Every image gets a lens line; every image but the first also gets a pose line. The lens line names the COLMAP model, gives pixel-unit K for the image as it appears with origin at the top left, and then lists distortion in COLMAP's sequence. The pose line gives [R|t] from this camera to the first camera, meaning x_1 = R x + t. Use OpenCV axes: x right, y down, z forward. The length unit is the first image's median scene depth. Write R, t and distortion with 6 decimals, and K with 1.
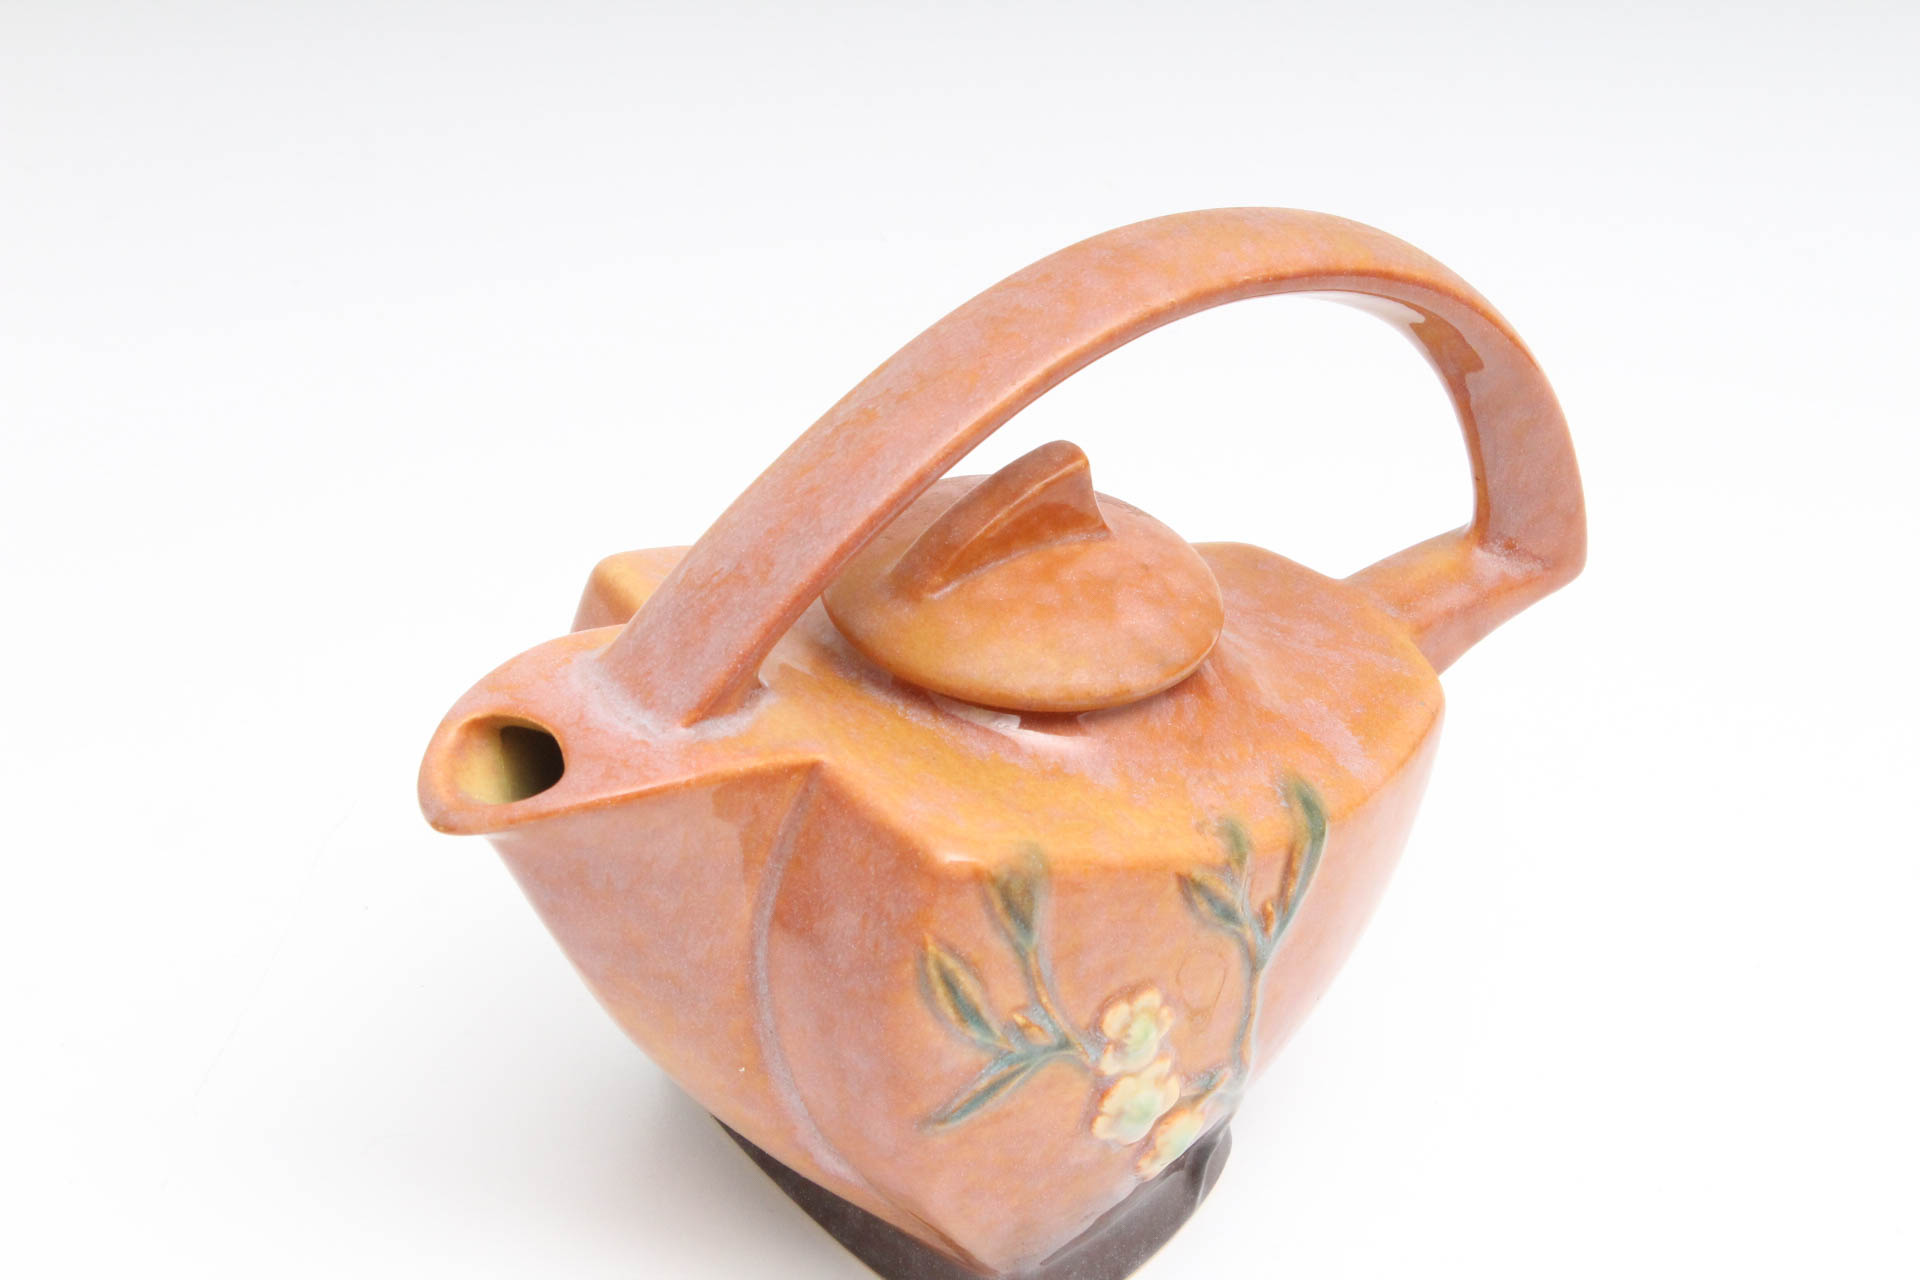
lens RADIAL K [[4559.8, 0, 959.6], [0, 4559.8, 639.8], [0, 0, 1]] dist [0.077924, 0.000000]
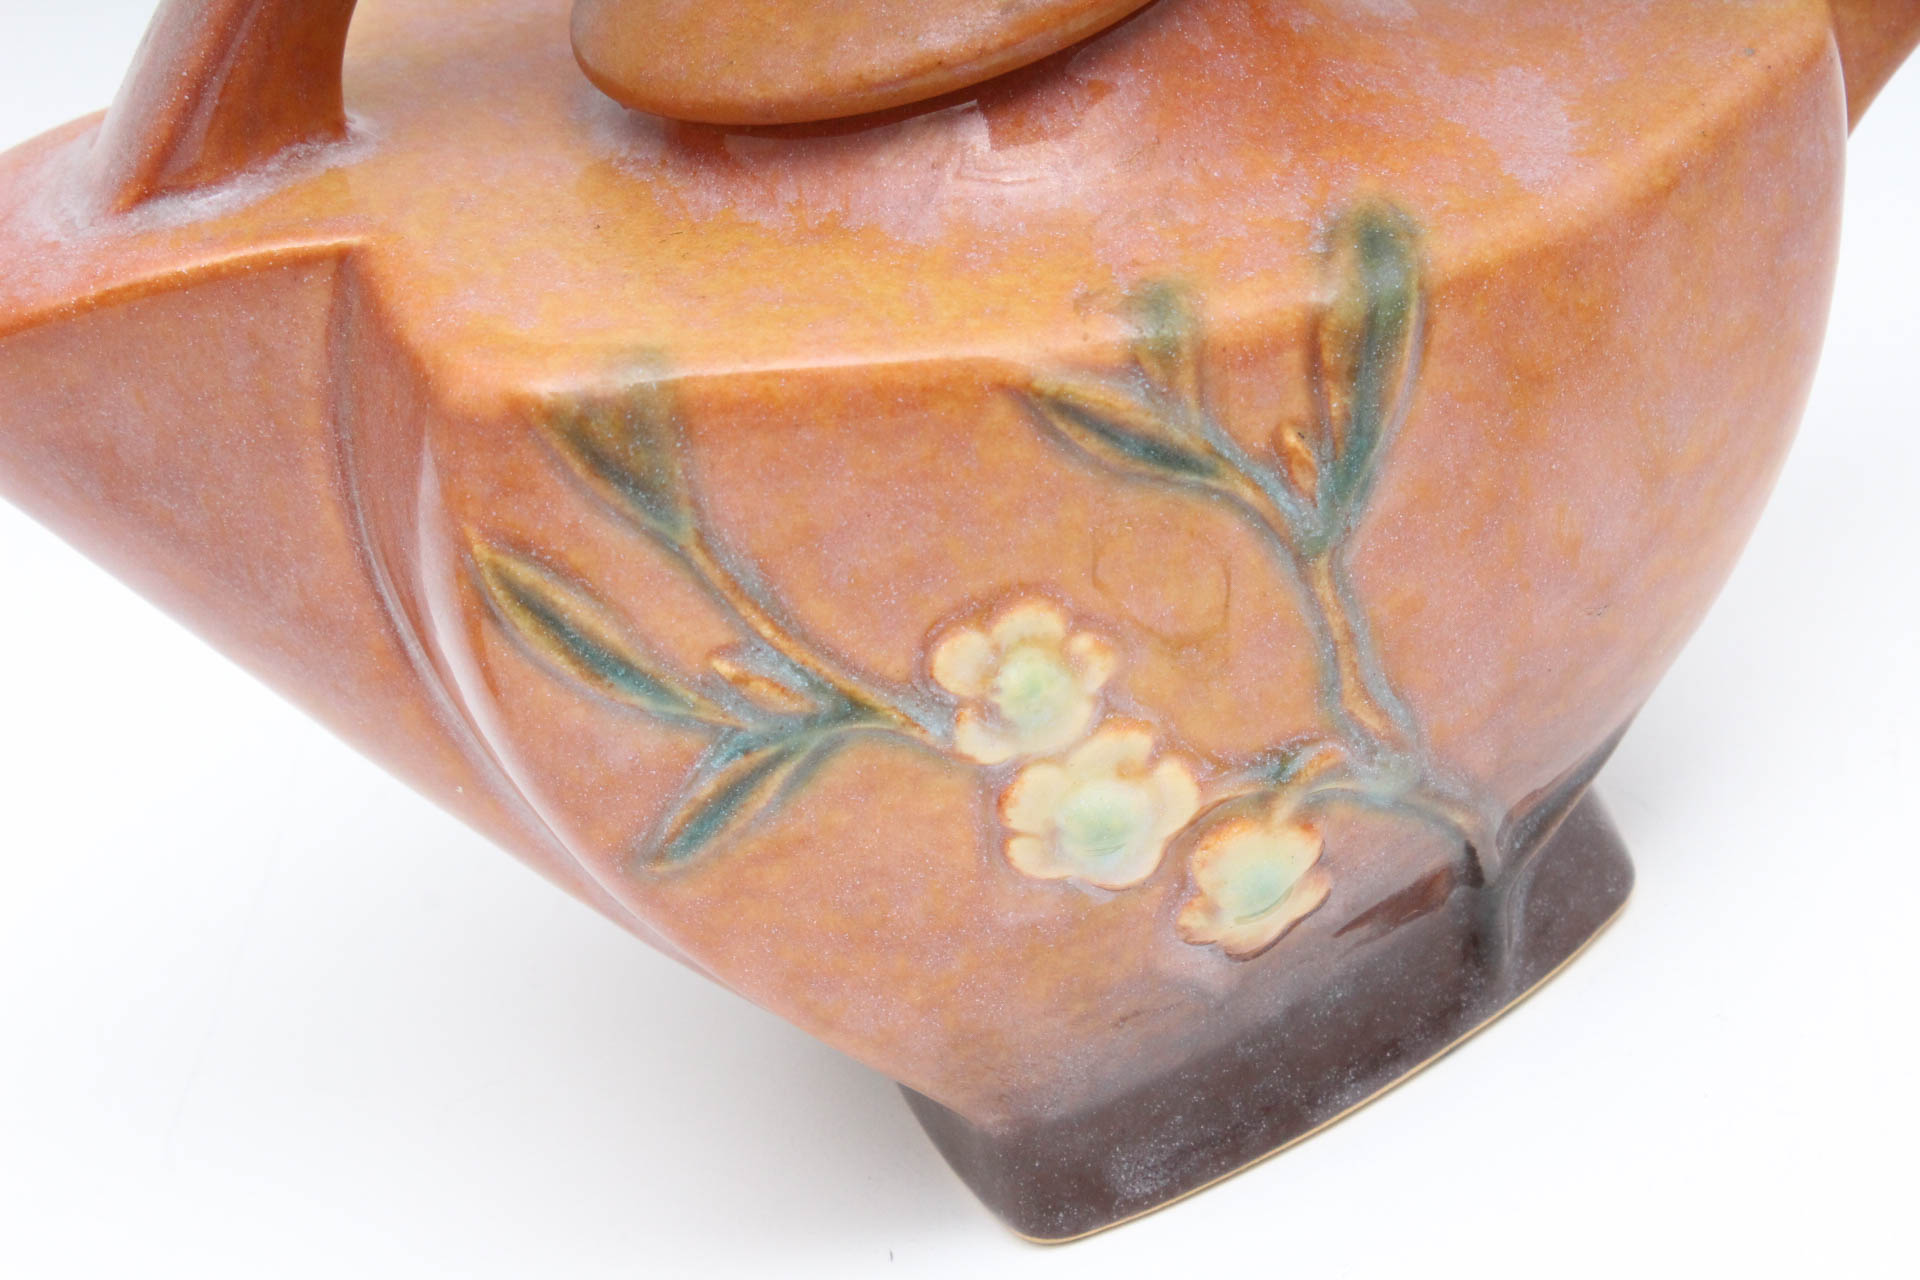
lens RADIAL K [[4559.8, 0, 939.3], [0, 4559.8, 635.9], [0, 0, 1]] dist [0.077924, 0.000000]
pose [[0.846524, -0.075004, -0.527040, 0.324659], [0.088878, 0.996042, 0.001005, 0.079553], [0.524879, -0.047693, 0.849840, 0.529546]]
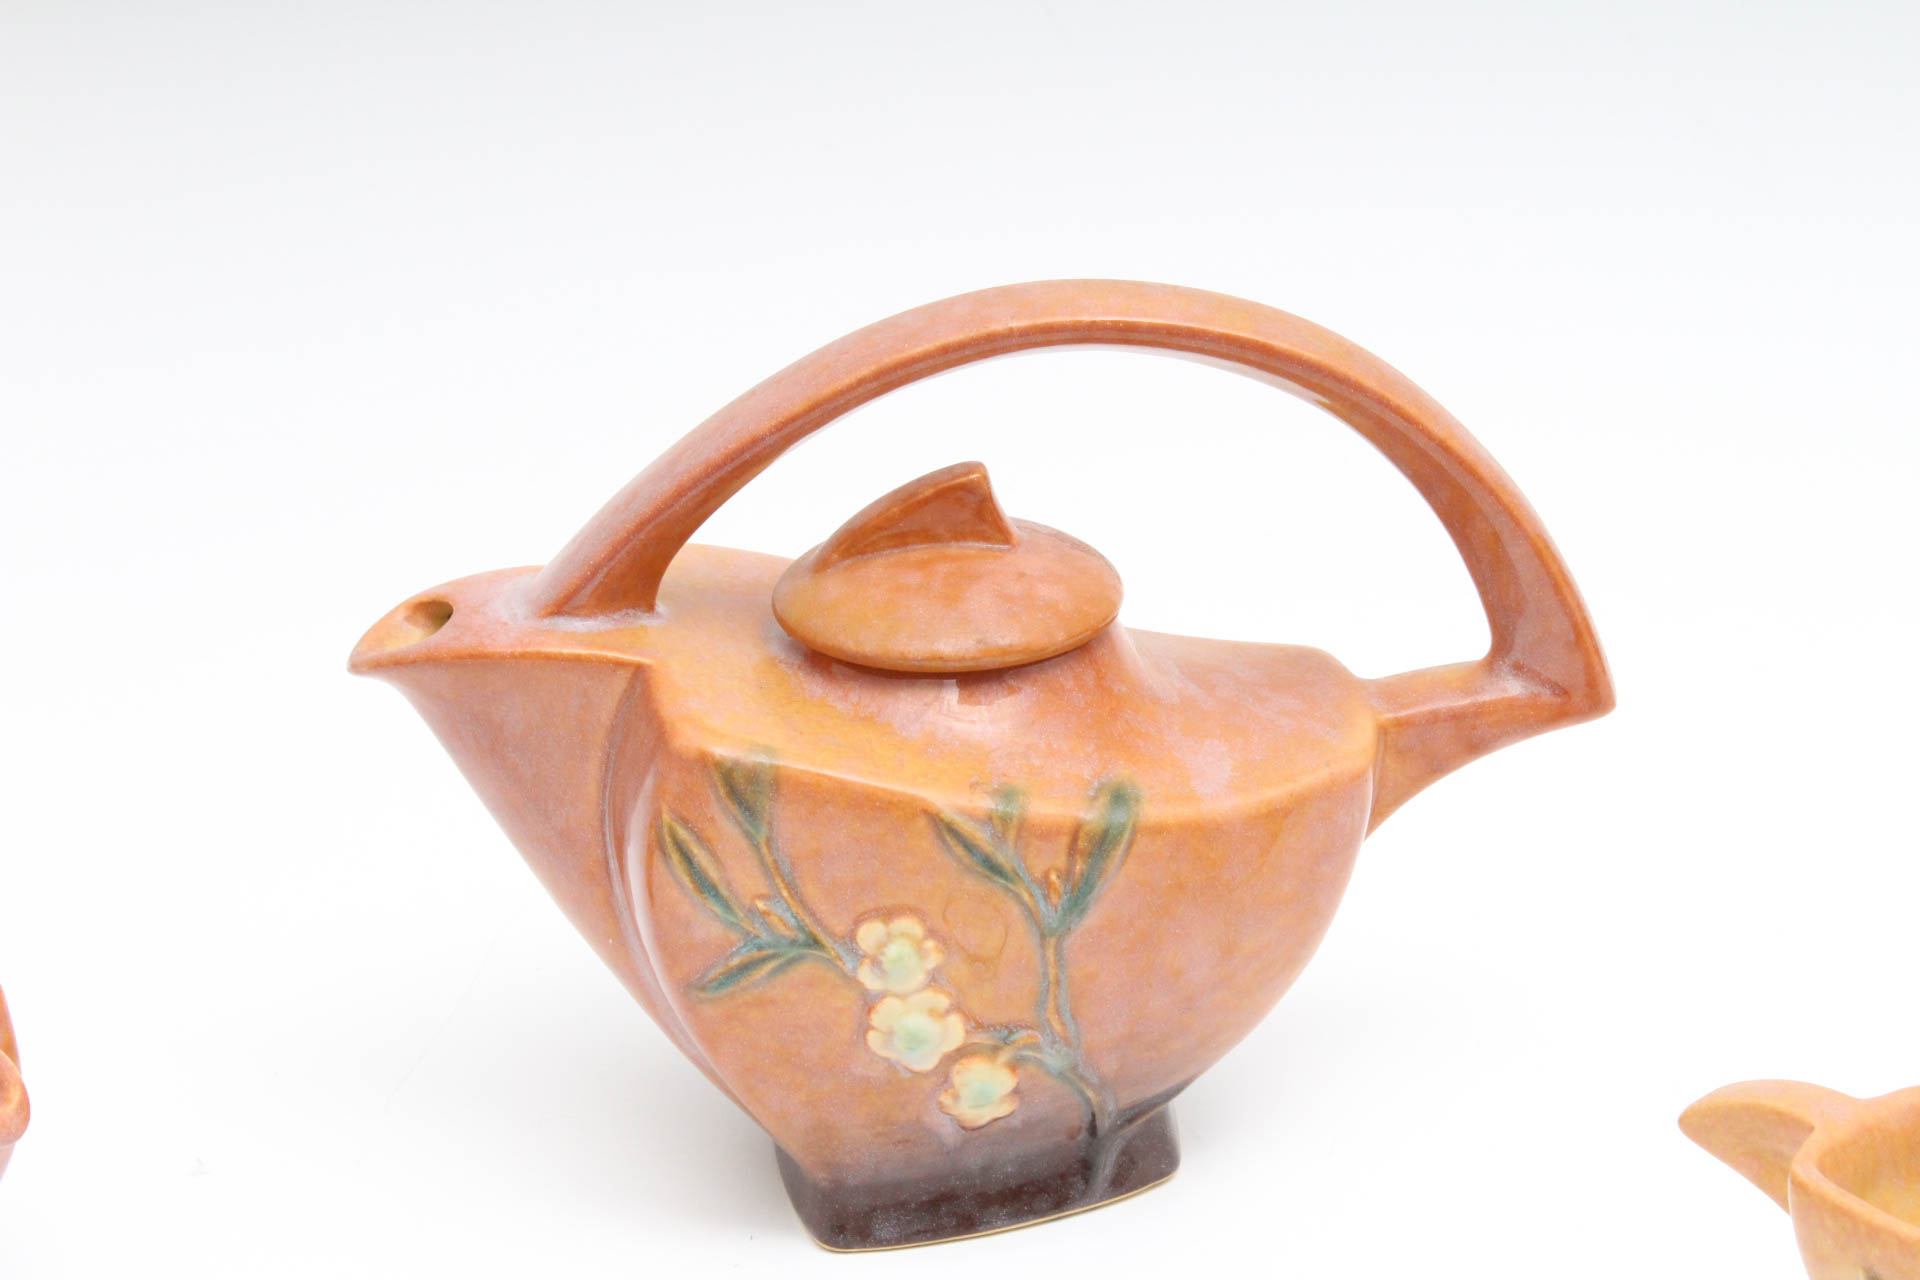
lens RADIAL K [[4559.8, 0, 964.1], [0, 4559.8, 631.2], [0, 0, 1]] dist [0.077924, 0.000000]
pose [[0.843726, 0.094529, -0.528386, 0.653971], [-0.191054, 0.972793, -0.131042, 0.154921], [0.501623, 0.211514, 0.838831, 0.034100]]
